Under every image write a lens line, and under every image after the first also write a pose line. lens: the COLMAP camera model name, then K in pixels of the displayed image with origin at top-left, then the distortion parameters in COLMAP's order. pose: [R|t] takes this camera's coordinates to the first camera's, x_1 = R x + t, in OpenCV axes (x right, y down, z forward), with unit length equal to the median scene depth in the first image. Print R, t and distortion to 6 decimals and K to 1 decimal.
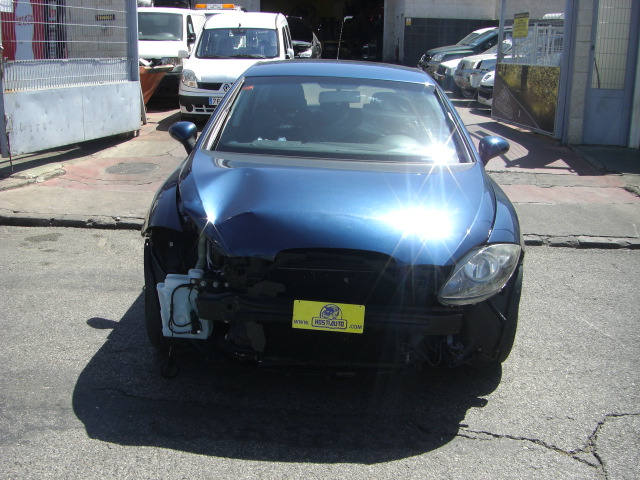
lens RADIAL K [[727.9, 0, 297.4], [0, 727.9, 268.8], [0, 0, 1]] dist [-0.166060, 0.073655]
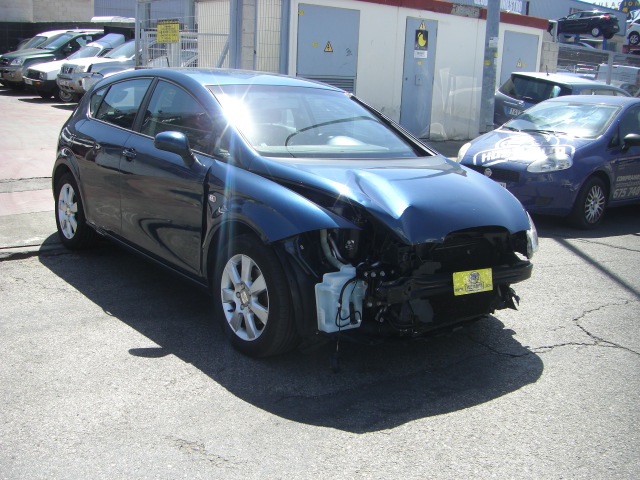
lens RADIAL K [[727.9, 0, 297.4], [0, 727.9, 268.8], [0, 0, 1]] dist [-0.166060, 0.073655]
pose [[0.766884, -0.154984, 0.622791, -0.871237], [0.155443, 0.986365, 0.054054, -0.063781], [-0.622677, 0.055355, 0.780519, 0.195514]]
